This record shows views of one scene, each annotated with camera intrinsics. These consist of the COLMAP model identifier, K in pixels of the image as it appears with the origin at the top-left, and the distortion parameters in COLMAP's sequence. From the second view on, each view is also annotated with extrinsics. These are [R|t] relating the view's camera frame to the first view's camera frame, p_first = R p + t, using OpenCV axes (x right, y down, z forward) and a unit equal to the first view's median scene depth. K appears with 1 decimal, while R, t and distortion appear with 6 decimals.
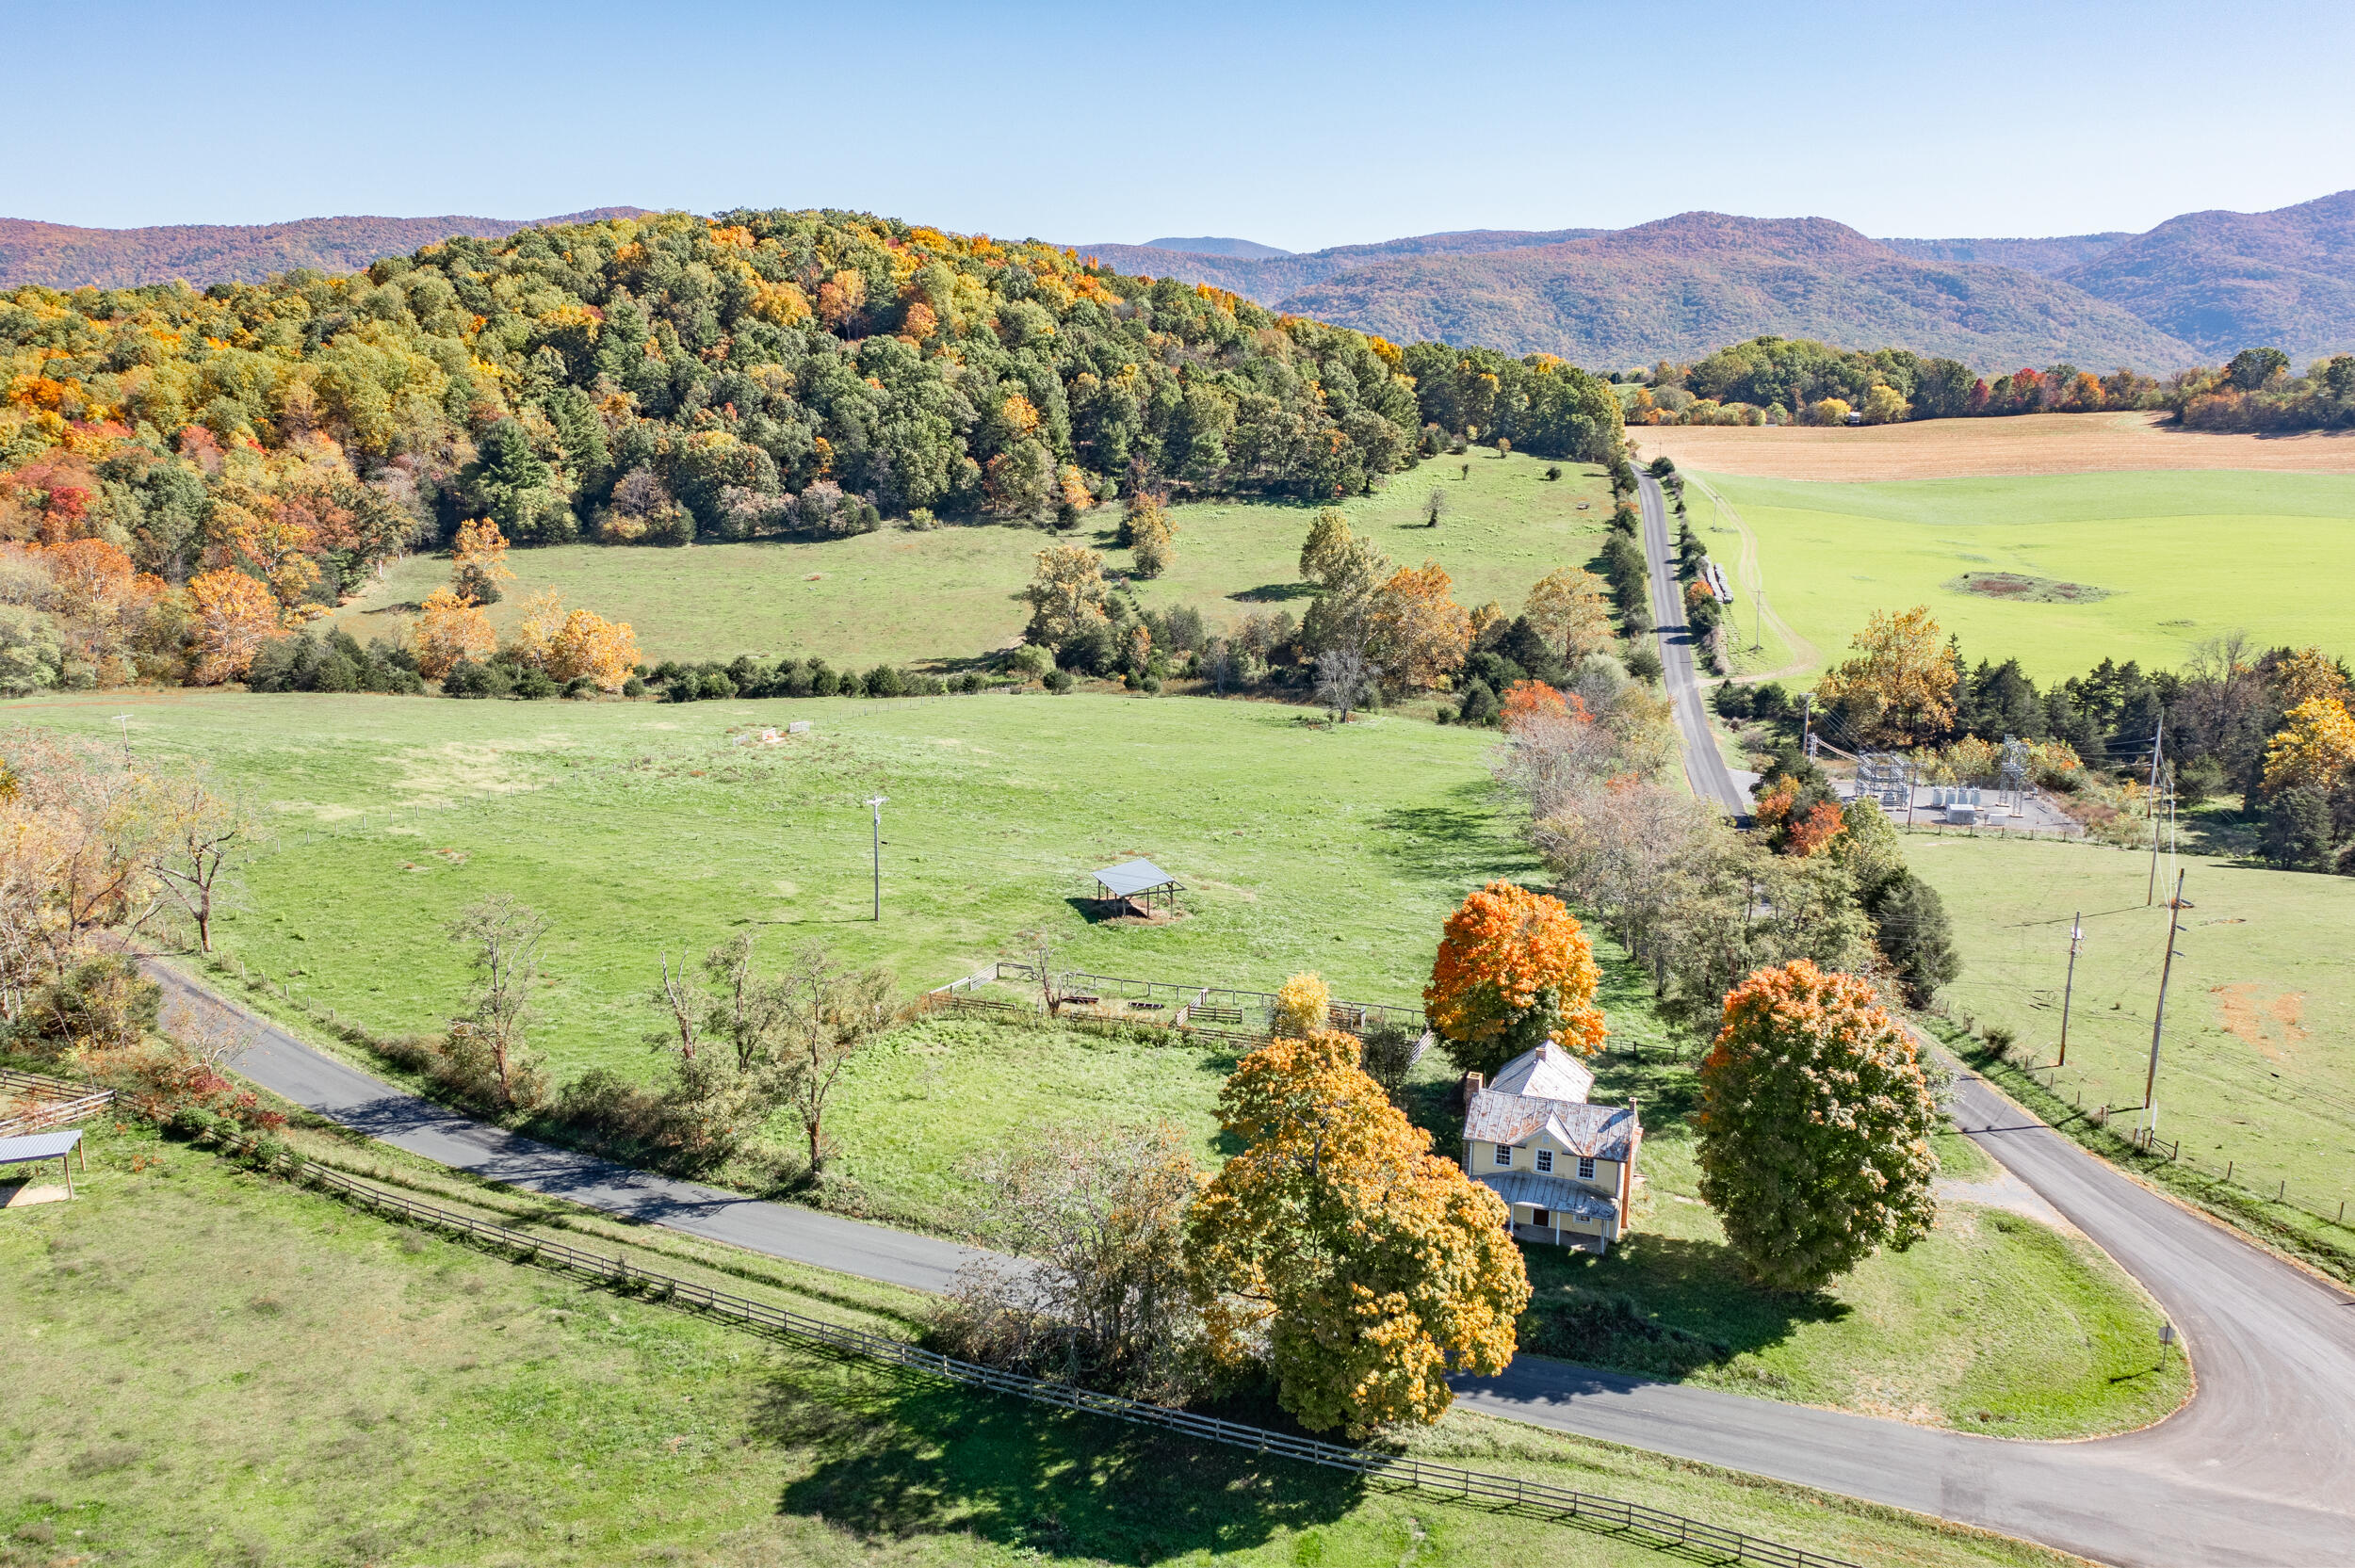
lens RADIAL K [[1866.2, 0, 1176.3], [0, 1866.2, 790.4], [0, 0, 1]] dist [-0.007992, 0.008441]
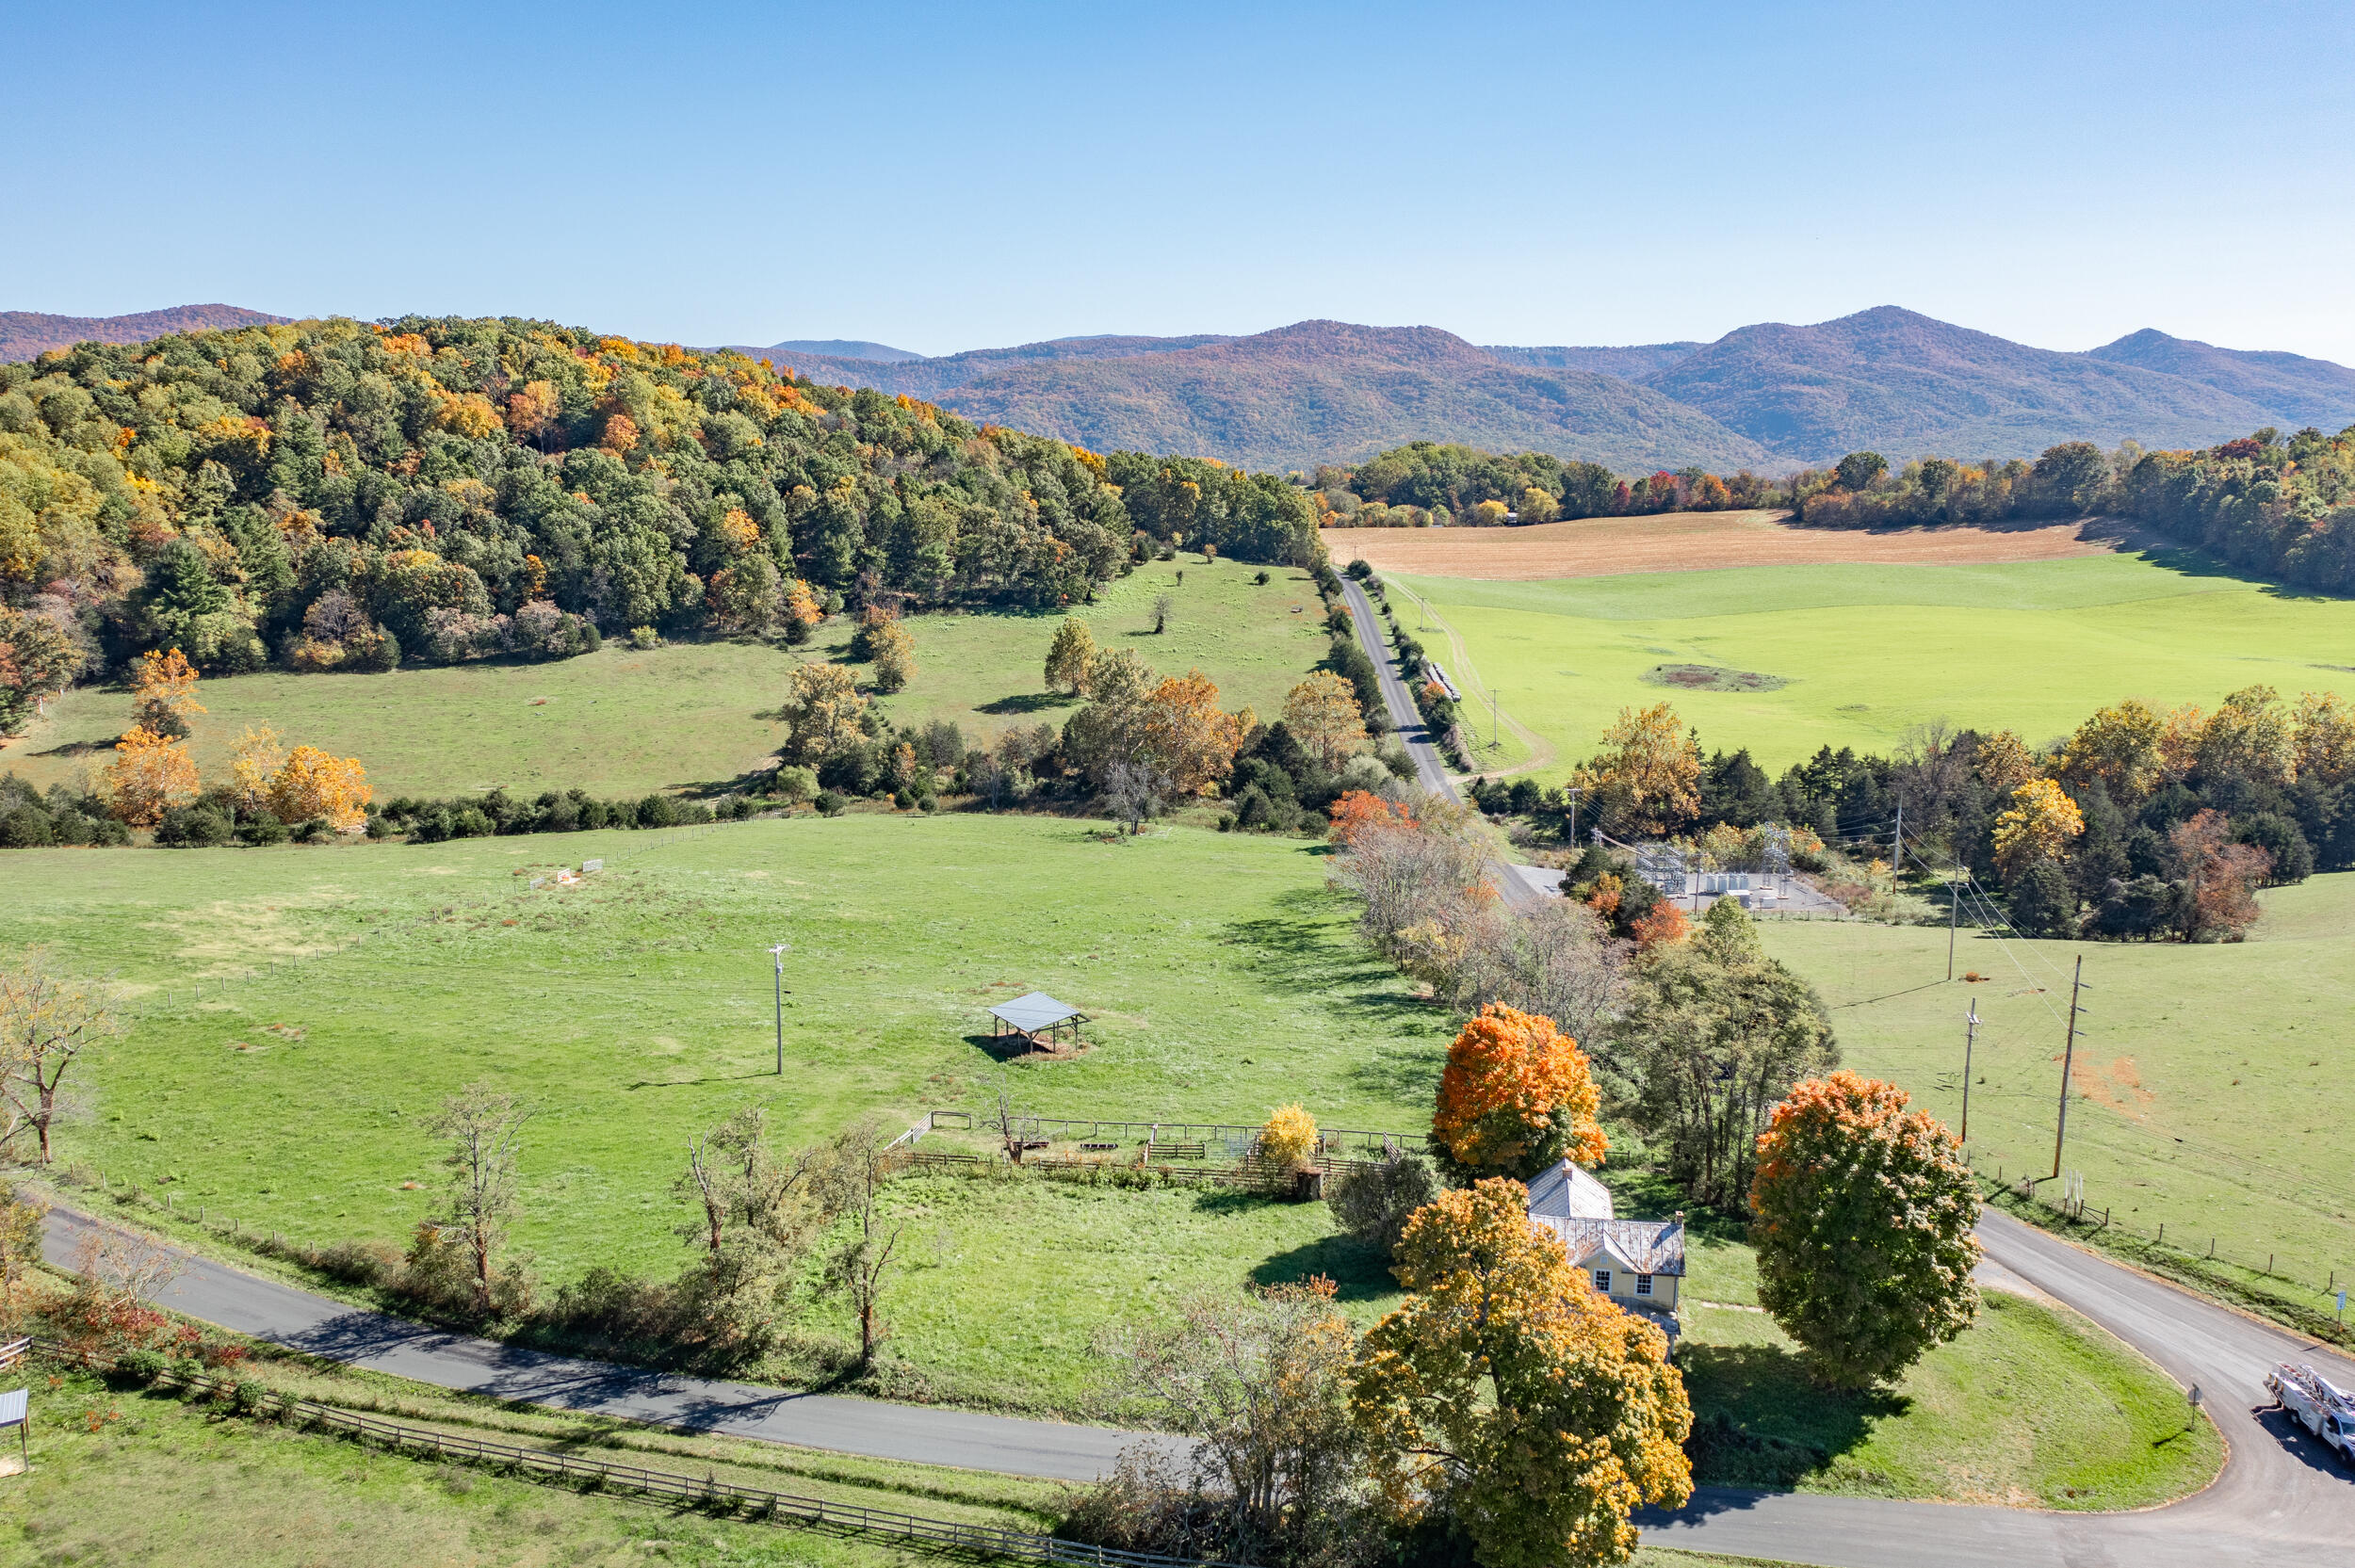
lens RADIAL K [[1866.2, 0, 1176.3], [0, 1866.2, 790.4], [0, 0, 1]] dist [-0.007992, 0.008441]
pose [[0.981362, -0.037630, 0.188447, -0.062885], [0.047304, 0.997769, -0.047103, -0.009635], [-0.186254, 0.055139, 0.980953, 0.006923]]
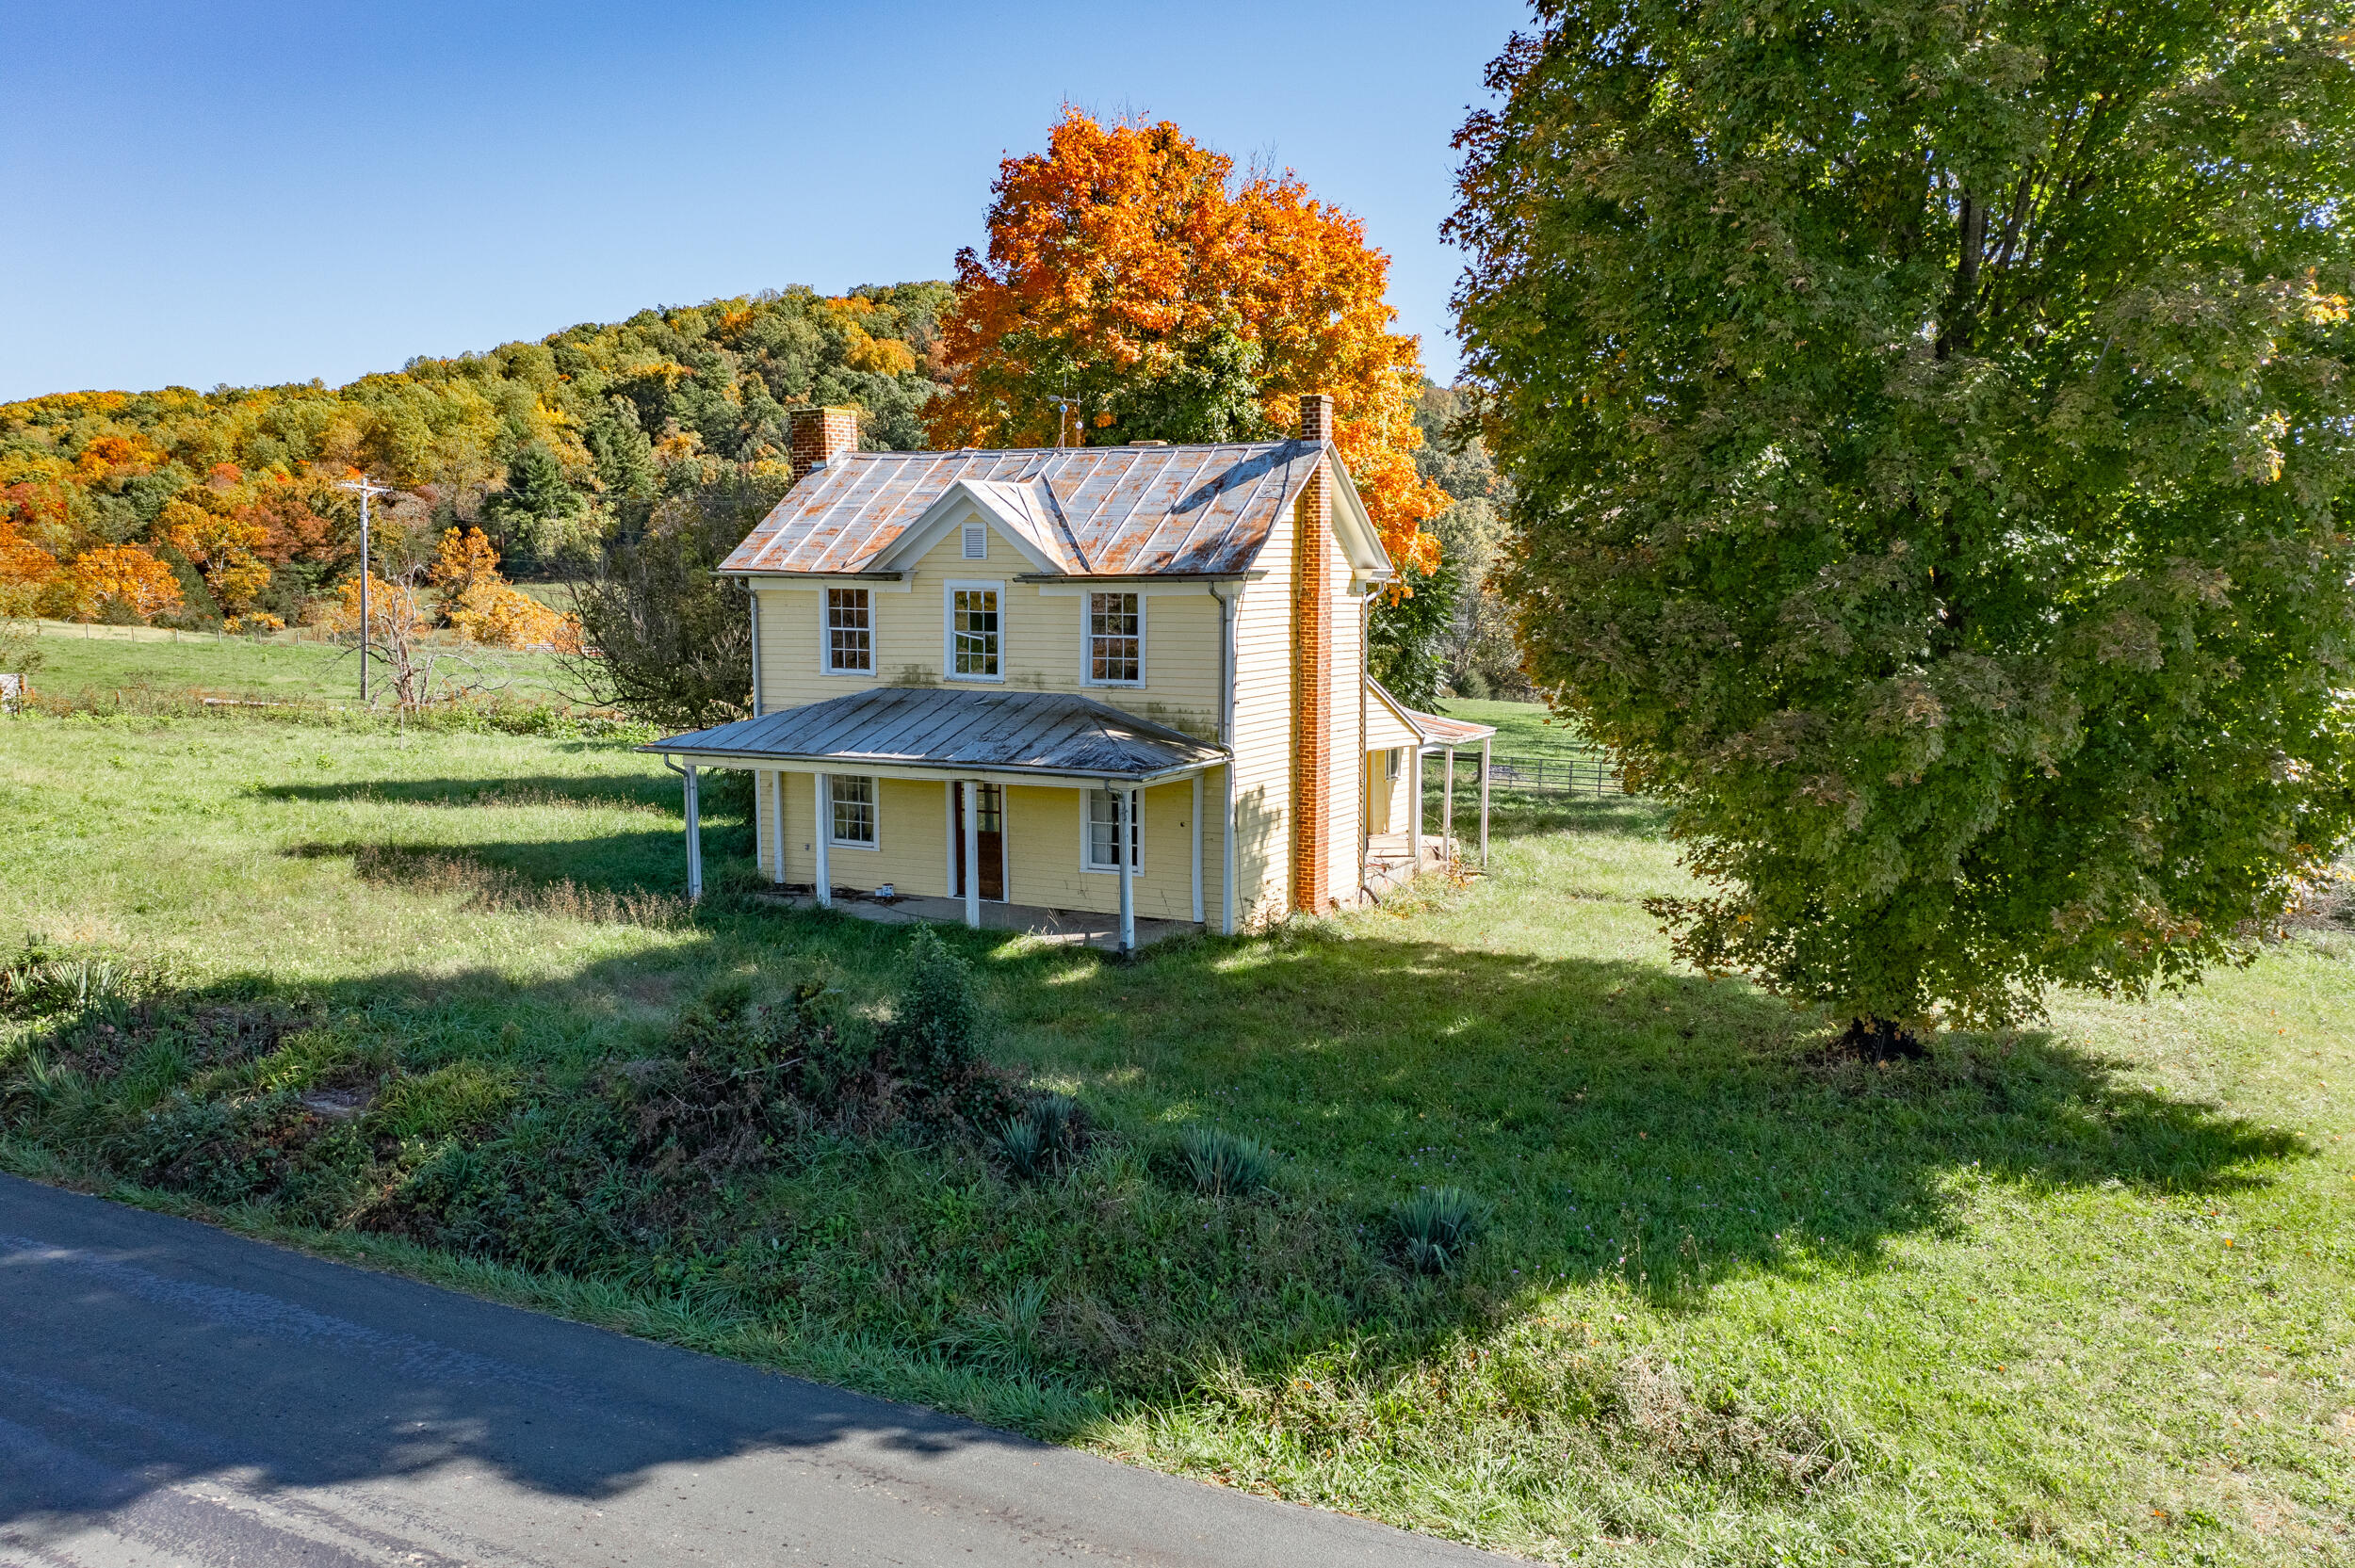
lens RADIAL K [[1866.2, 0, 1176.3], [0, 1866.2, 790.4], [0, 0, 1]] dist [-0.007992, 0.008441]
pose [[0.991102, 0.012660, -0.132498, 0.075800], [-0.028388, 0.992667, -0.117498, 0.073152], [0.130039, 0.120213, 0.984194, 0.218626]]
